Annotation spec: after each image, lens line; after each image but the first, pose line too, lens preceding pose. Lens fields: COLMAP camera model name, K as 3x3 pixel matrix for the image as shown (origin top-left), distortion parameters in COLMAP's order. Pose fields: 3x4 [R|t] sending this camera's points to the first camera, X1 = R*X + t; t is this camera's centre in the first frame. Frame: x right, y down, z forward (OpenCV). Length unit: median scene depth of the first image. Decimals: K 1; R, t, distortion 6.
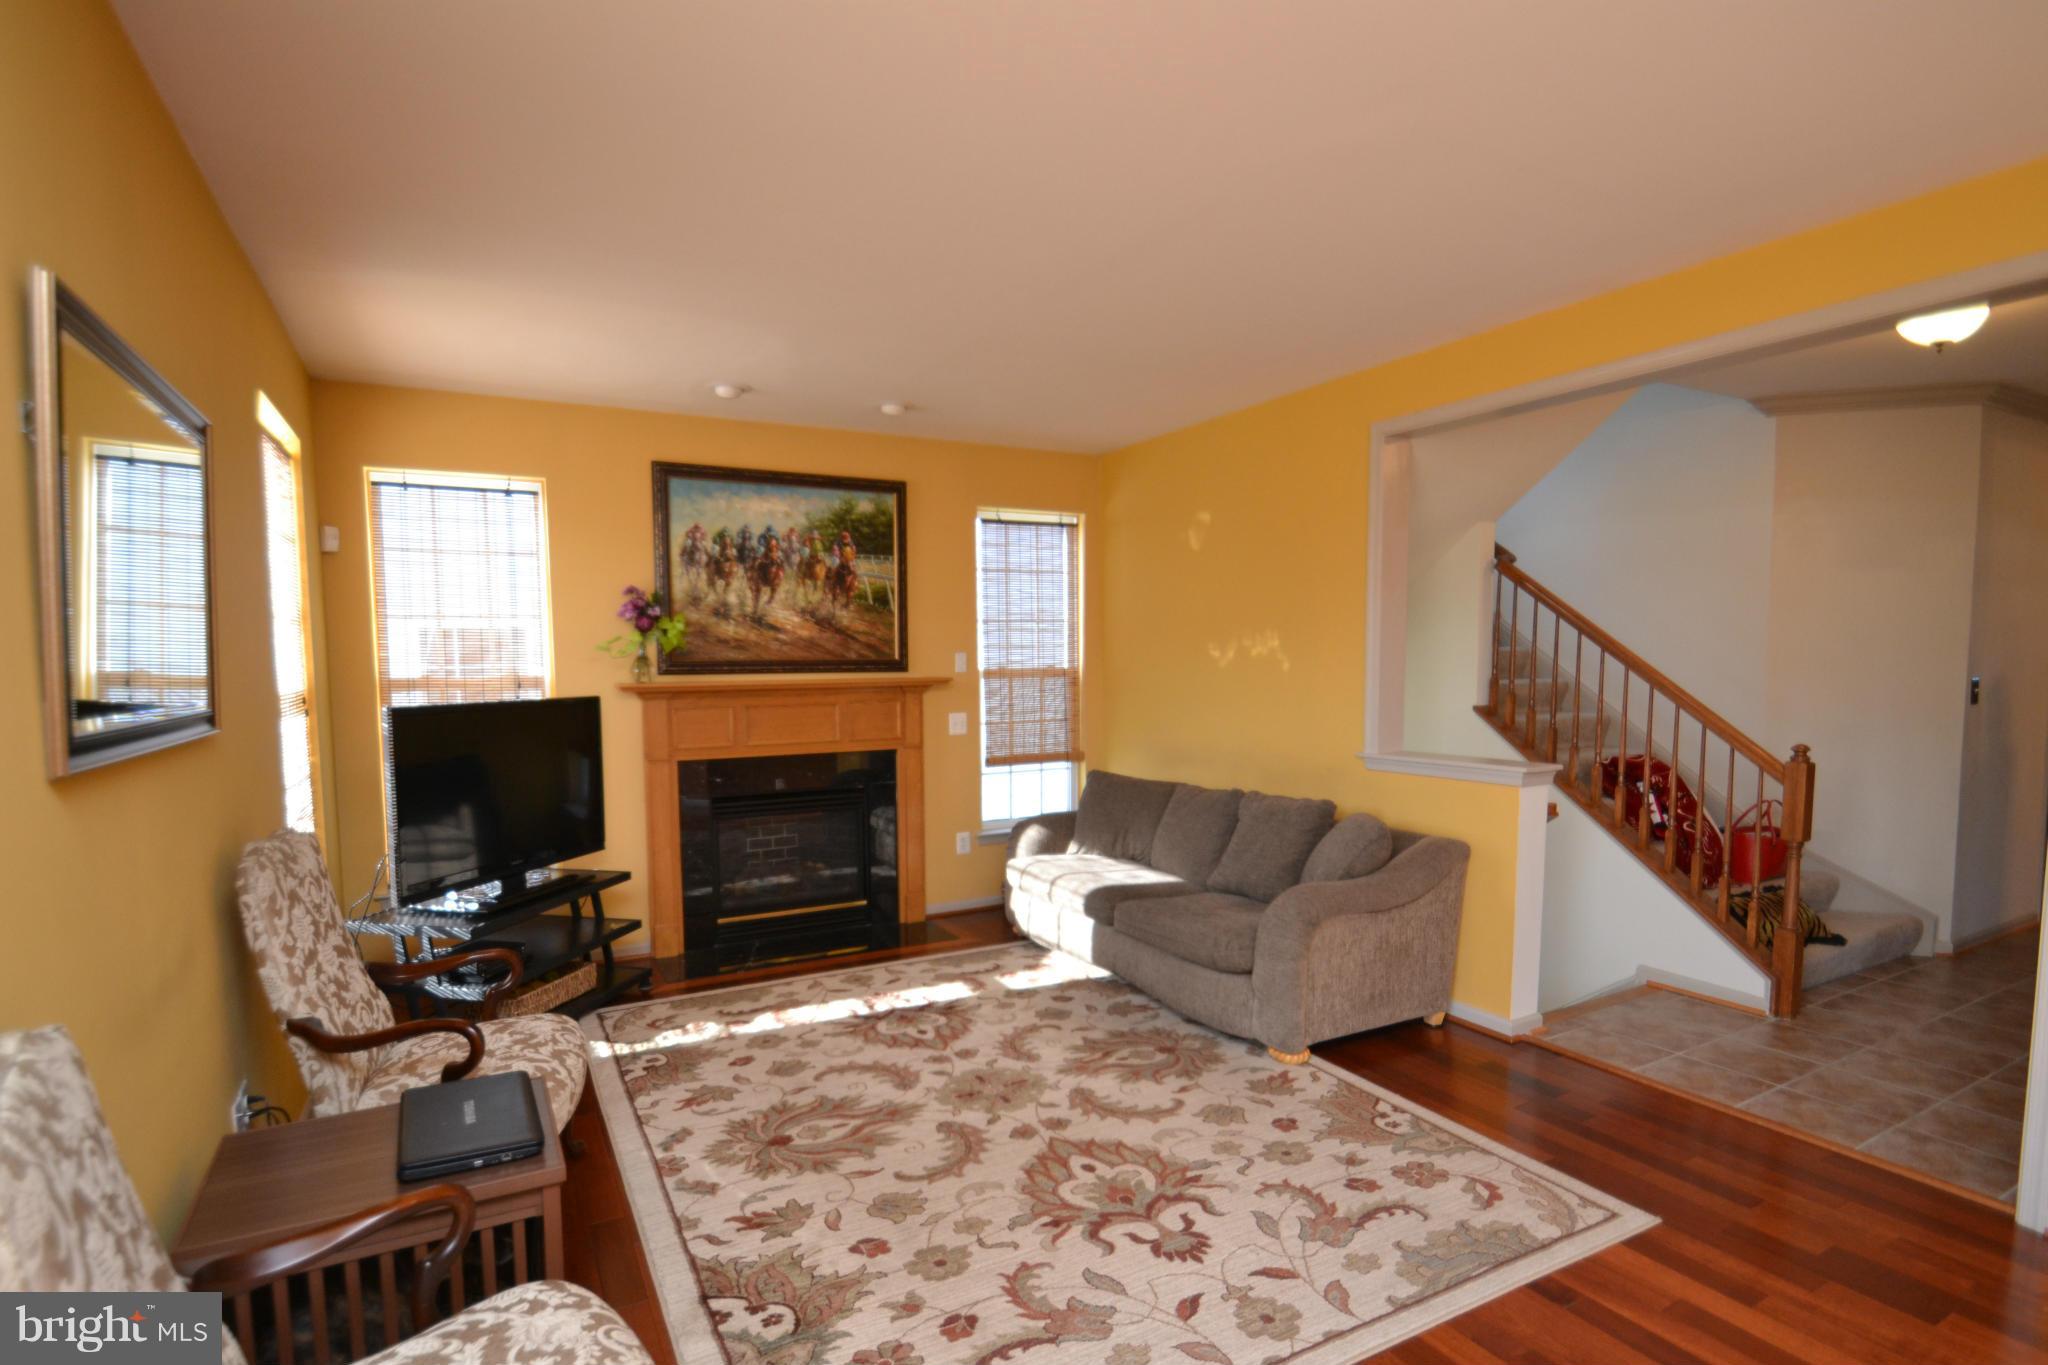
lens RADIAL K [[1013.5, 0, 1024.0], [0, 1013.5, 682.5], [0, 0, 1]] dist [0.001072, -0.011498]
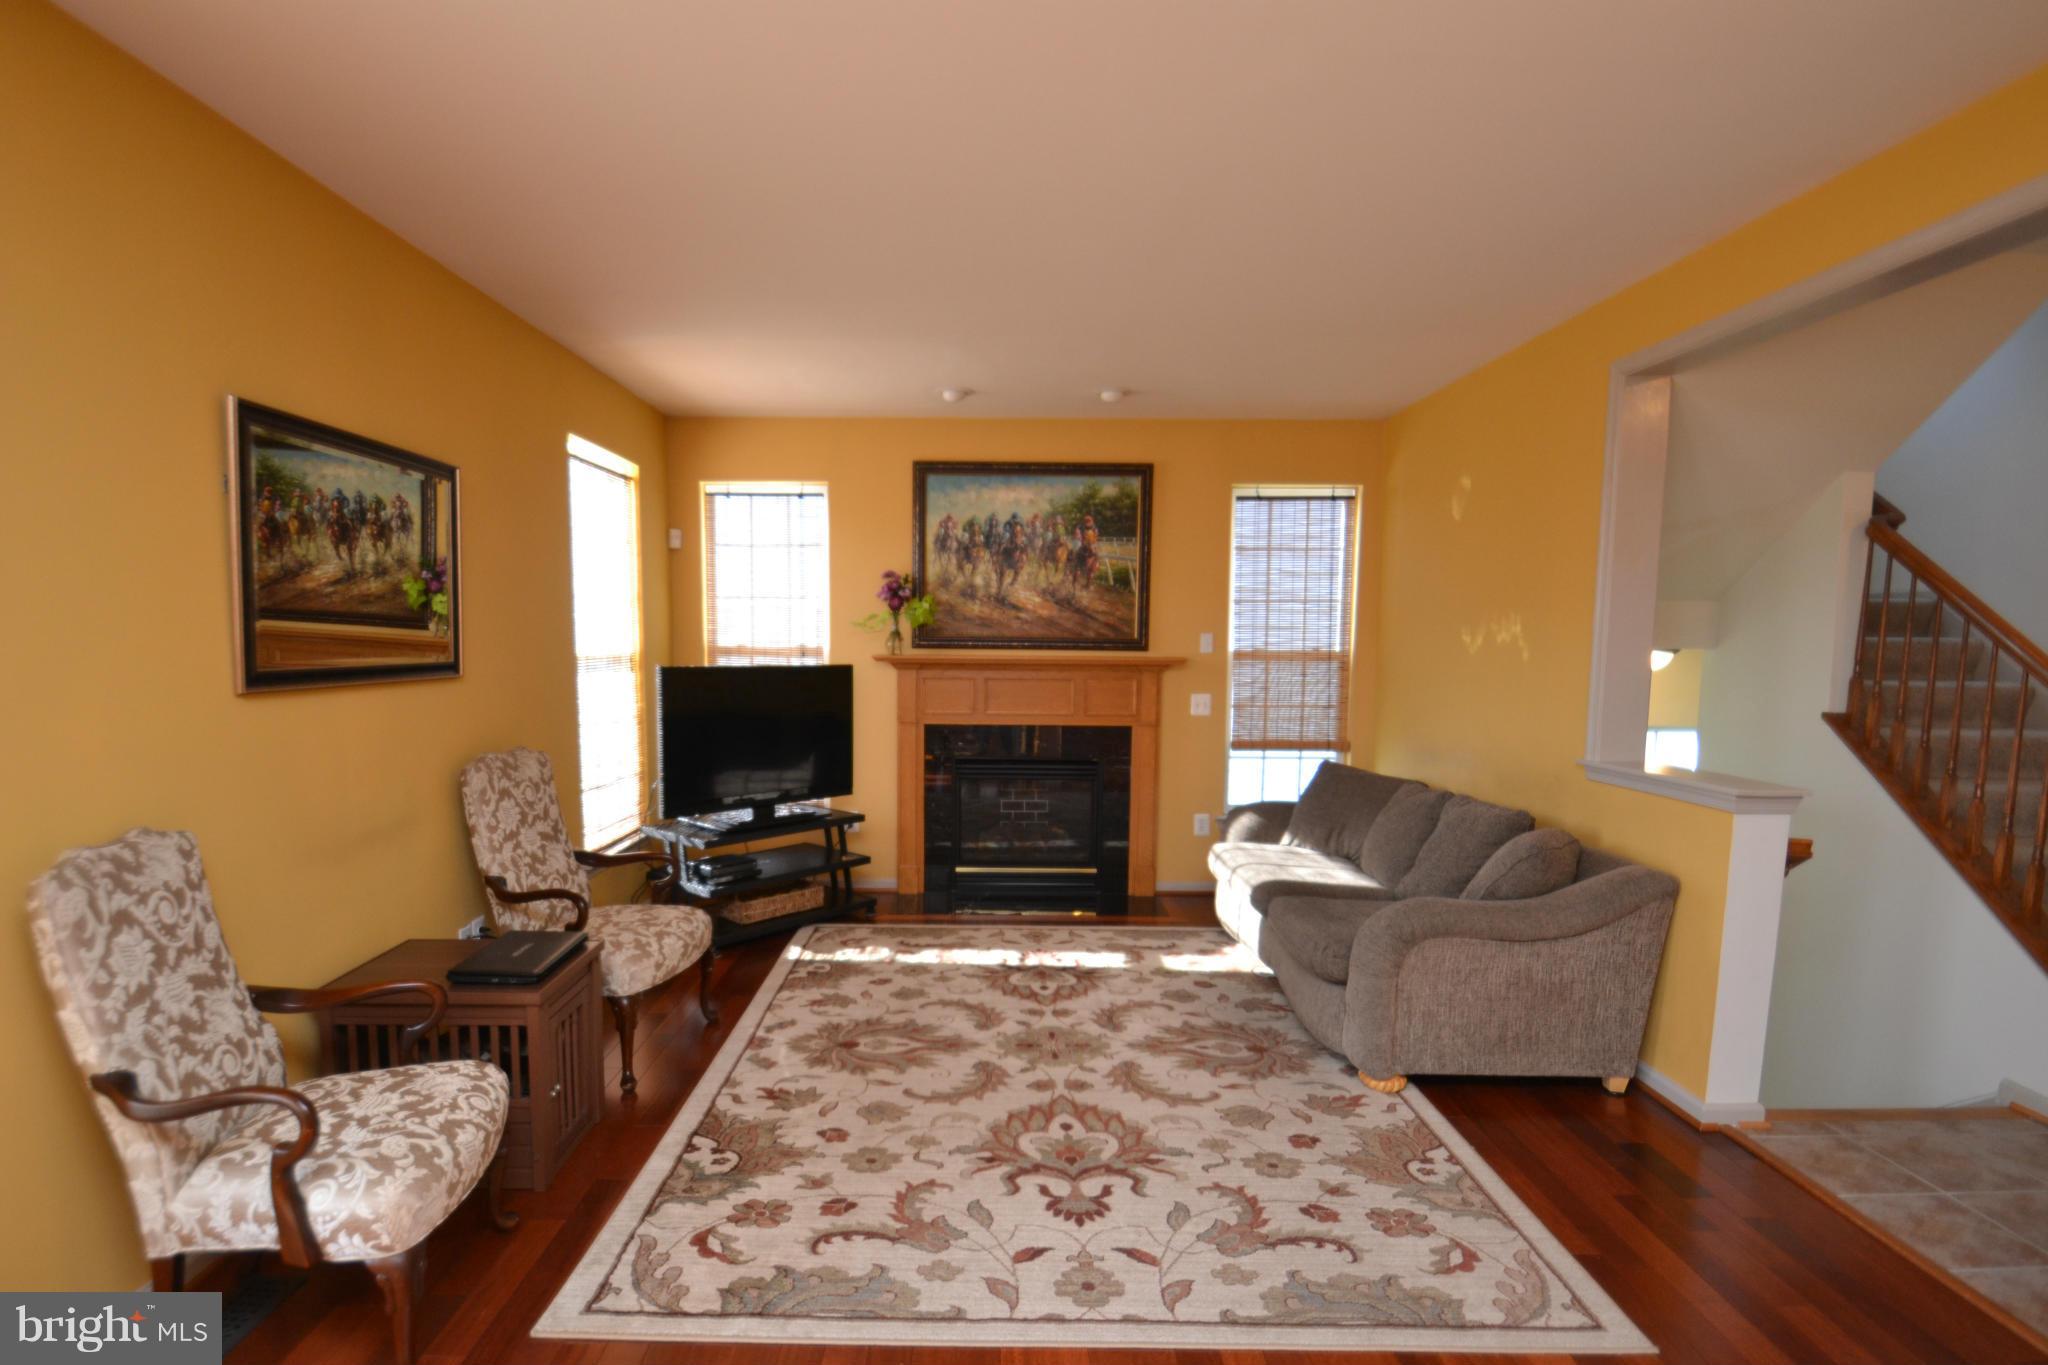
lens RADIAL K [[1040.9, 0, 1024.0], [0, 1040.9, 682.5], [0, 0, 1]] dist [-0.014504, 0.000024]
pose [[0.878665, 0.037832, -0.475938, 0.343798], [-0.028951, 0.999243, 0.025981, -0.003288], [0.476560, -0.009049, 0.879095, 0.028391]]
